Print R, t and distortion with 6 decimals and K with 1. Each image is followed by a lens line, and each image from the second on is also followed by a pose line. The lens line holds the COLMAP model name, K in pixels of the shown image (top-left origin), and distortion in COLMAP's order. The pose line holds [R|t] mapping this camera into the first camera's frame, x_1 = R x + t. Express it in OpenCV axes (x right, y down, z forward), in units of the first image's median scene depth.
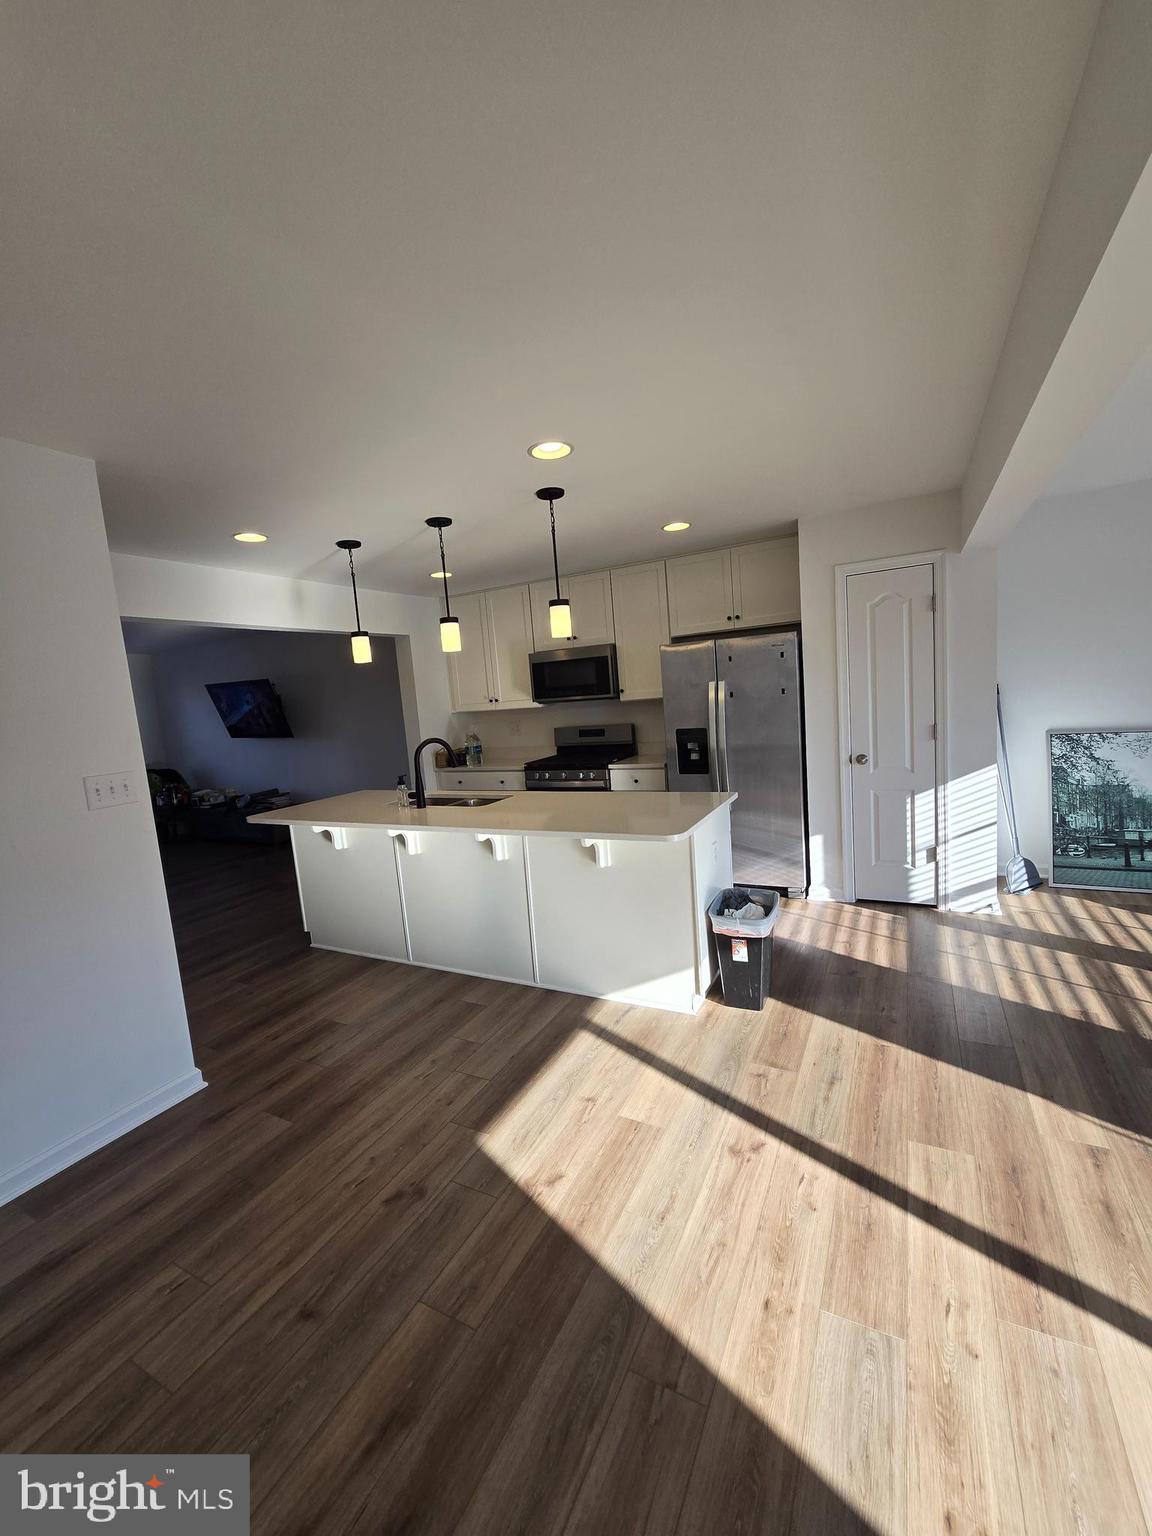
lens RADIAL K [[619.3, 0, 580.9], [0, 619.3, 768.1], [0, 0, 1]] dist [-0.003665, -0.000598]
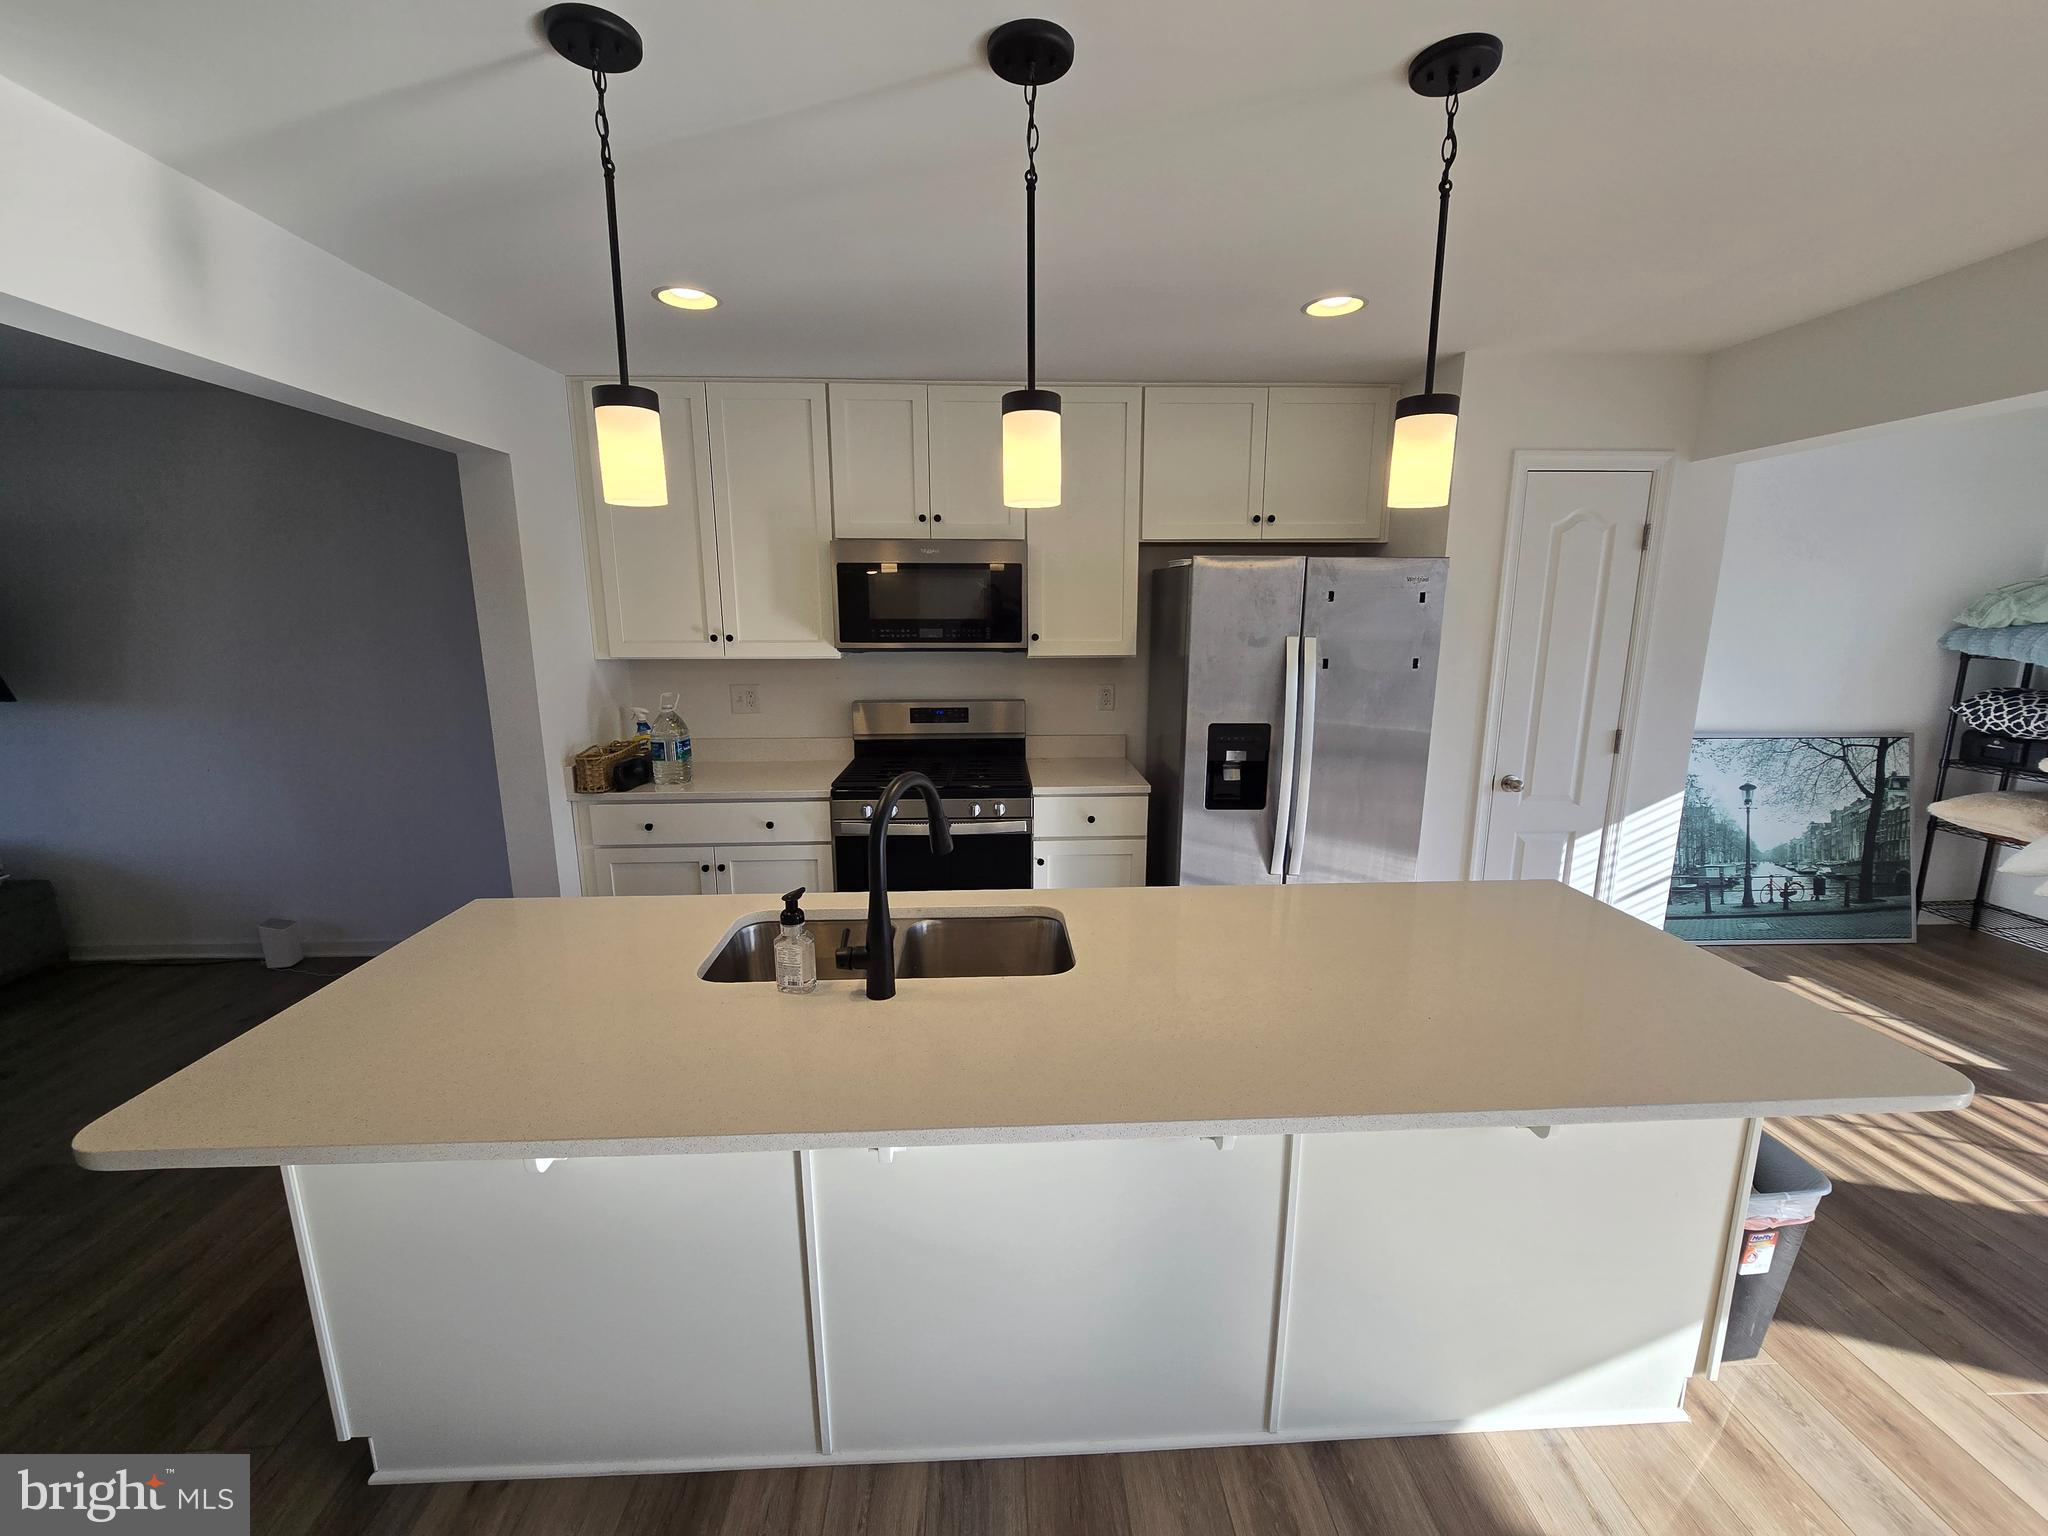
lens RADIAL K [[825.7, 0, 1019.5], [0, 825.7, 771.4], [0, 0, 1]] dist [-0.003665, -0.000598]
pose [[0.864989, -0.021010, 0.501351, -0.346518], [-0.005542, 0.998662, 0.051413, -0.060819], [-0.501761, -0.047250, 0.863715, 0.513384]]
